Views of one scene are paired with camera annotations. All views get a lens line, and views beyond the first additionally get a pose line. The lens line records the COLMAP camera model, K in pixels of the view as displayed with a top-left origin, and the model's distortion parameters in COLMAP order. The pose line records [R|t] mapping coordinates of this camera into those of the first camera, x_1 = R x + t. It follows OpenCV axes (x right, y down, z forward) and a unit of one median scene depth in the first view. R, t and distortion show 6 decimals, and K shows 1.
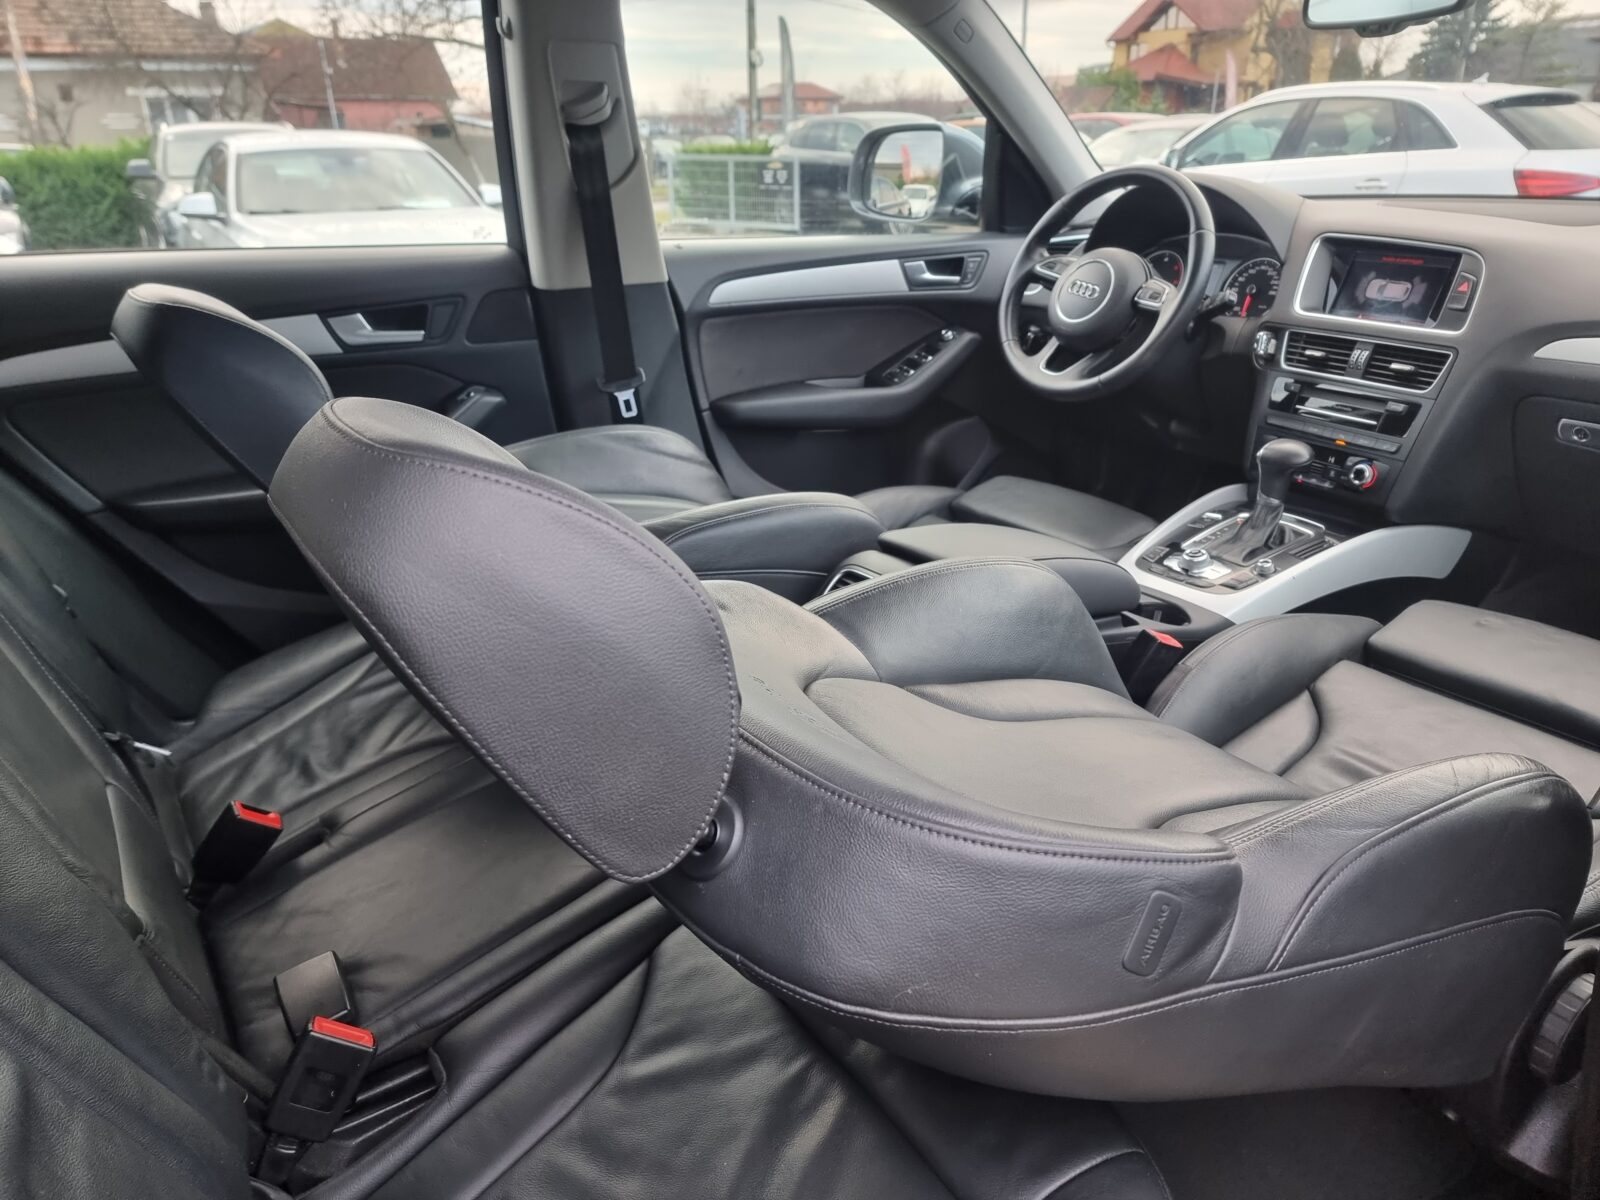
lens RADIAL K [[1107.1, 0, 802.6], [0, 1107.1, 594.4], [0, 0, 1]] dist [0.023713, -0.003827]
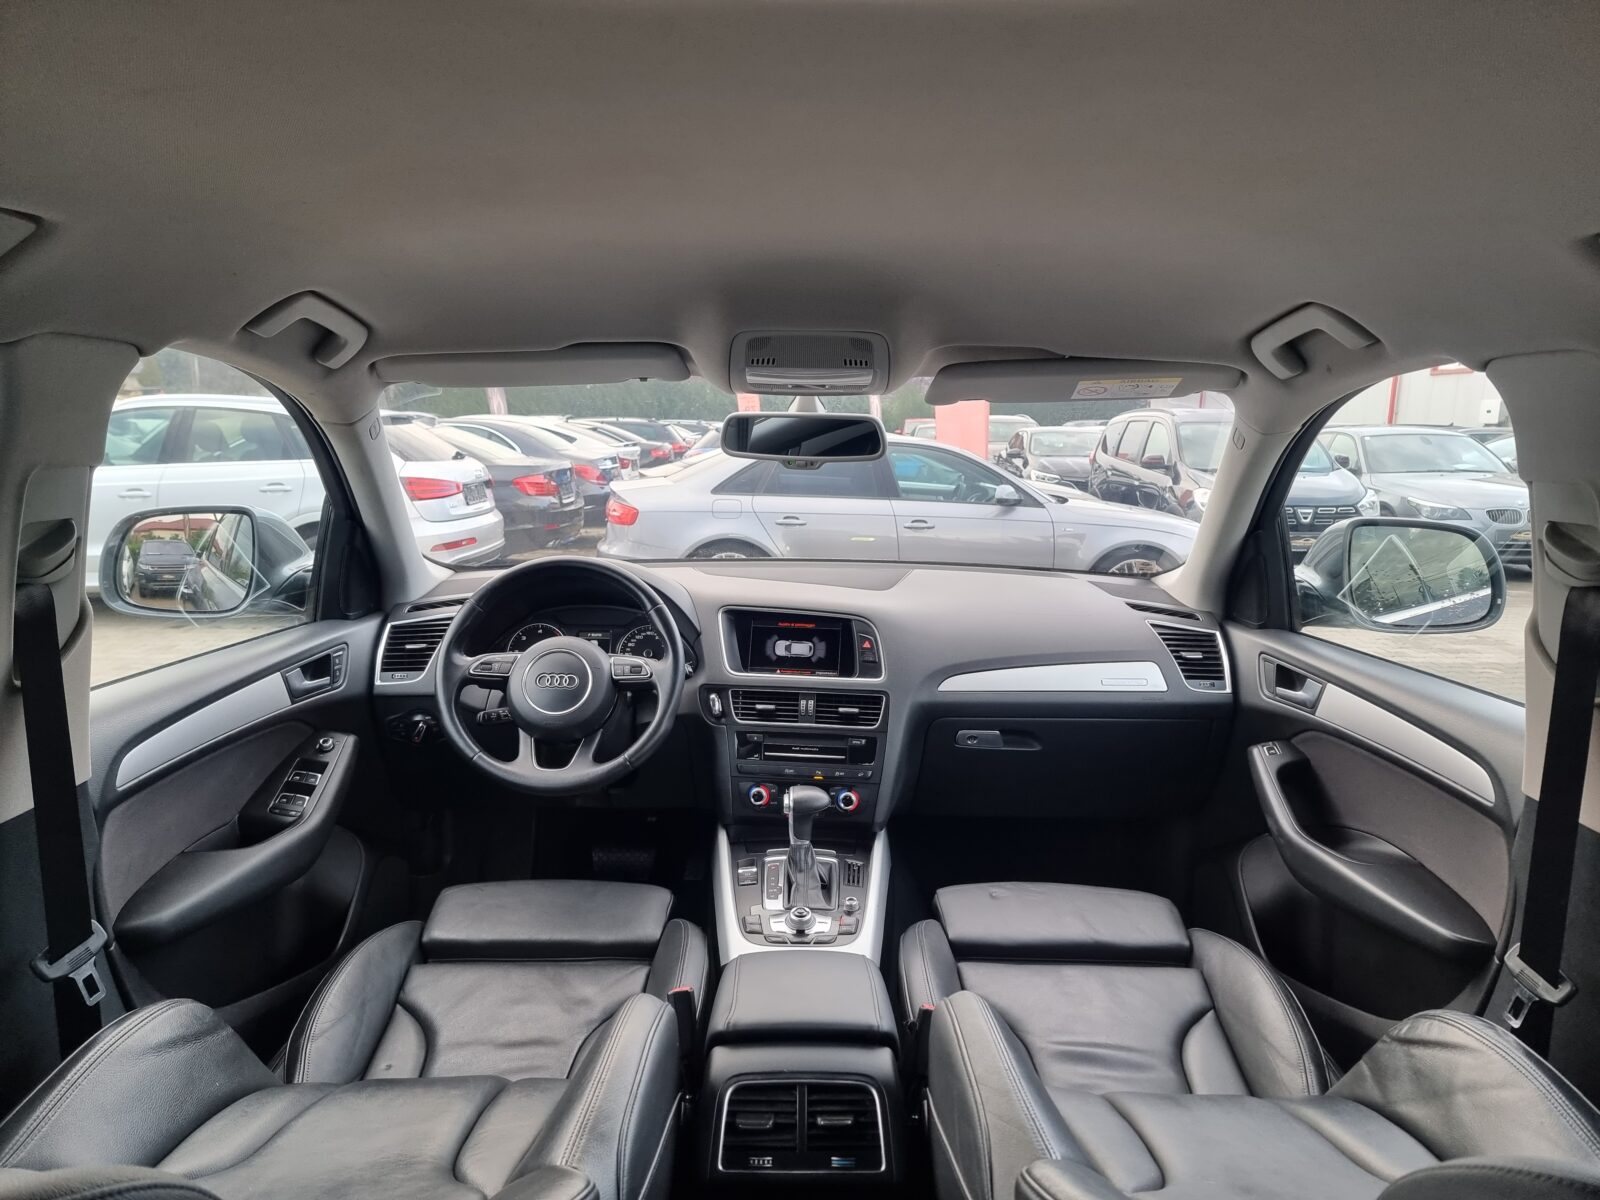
lens RADIAL K [[1107.1, 0, 799.3], [0, 1107.1, 598.7], [0, 0, 1]] dist [0.023713, -0.003827]
pose [[0.543443, -0.102971, 0.833107, -0.483223], [0.289896, 0.954411, -0.071138, -0.238509], [-0.787801, 0.280174, 0.548519, 0.315164]]
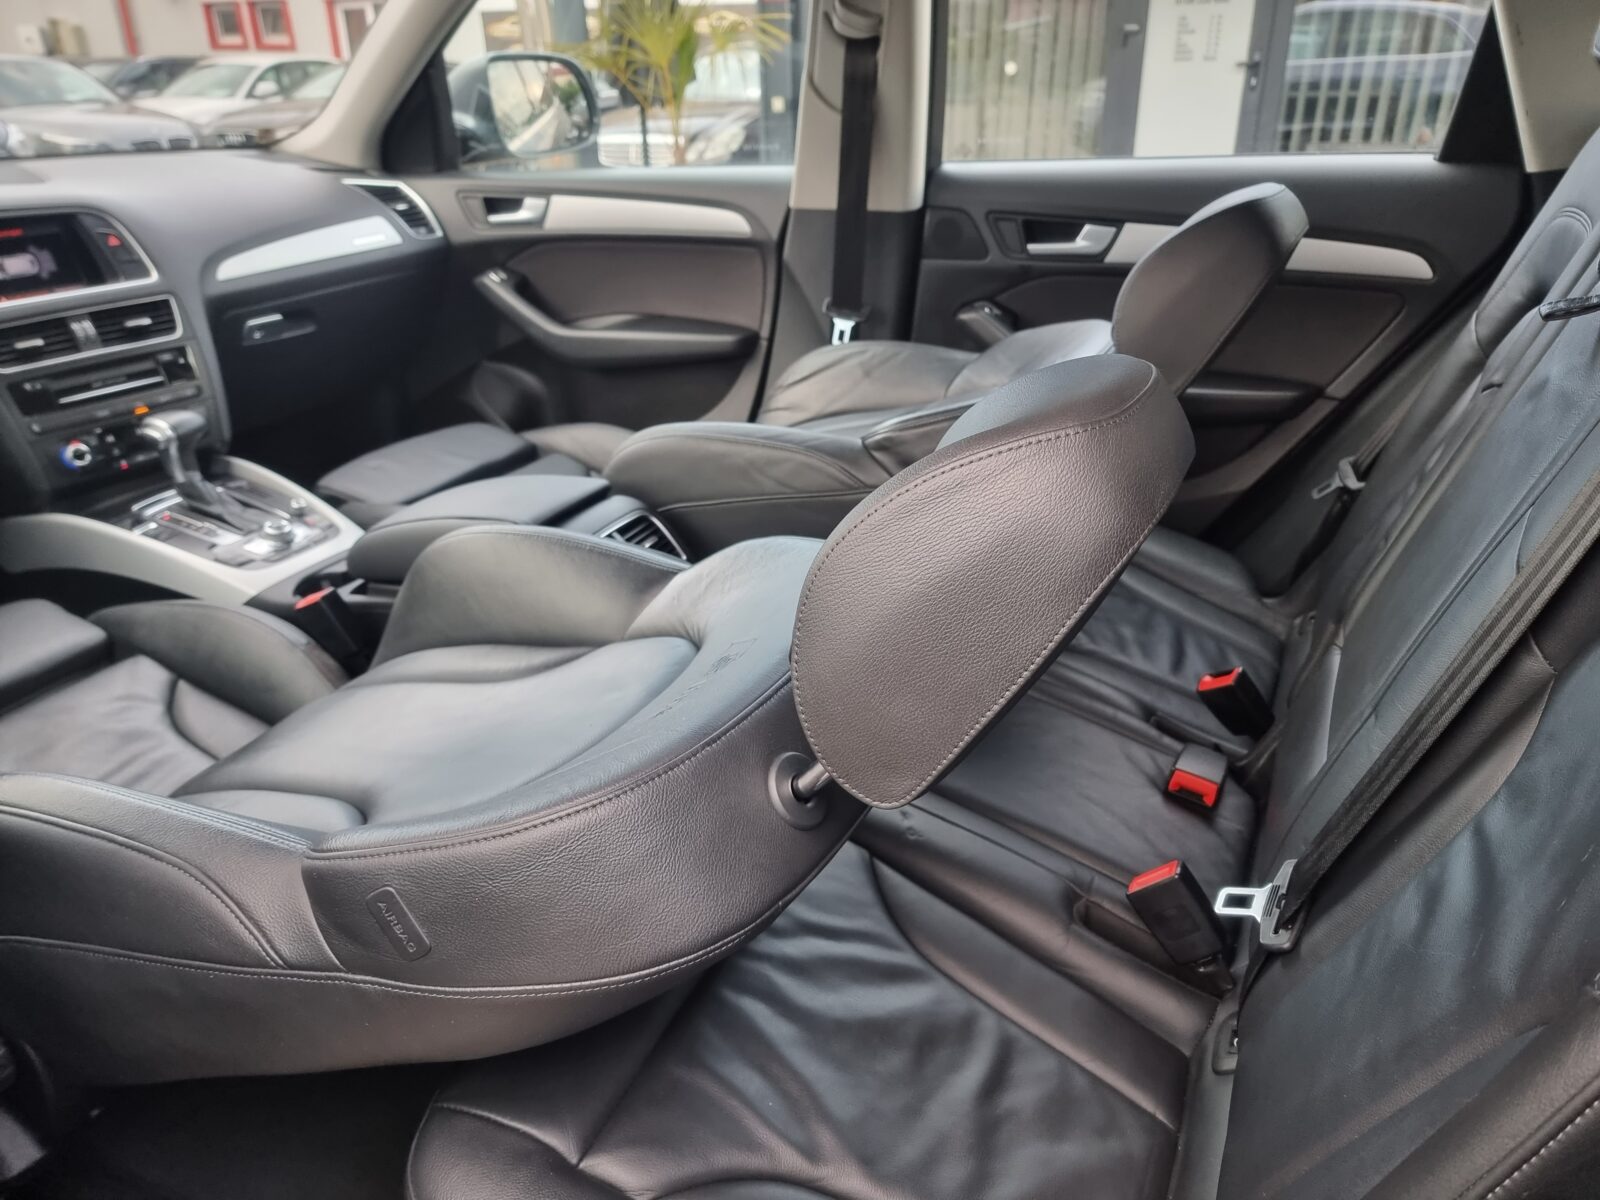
lens RADIAL K [[1107.1, 0, 794.6], [0, 1107.1, 587.2], [0, 0, 1]] dist [0.023713, -0.003827]
pose [[-0.518747, -0.340986, 0.783984, -0.643299], [0.343683, 0.756482, 0.556433, -0.367237], [-0.782805, 0.558089, -0.275231, 0.899977]]
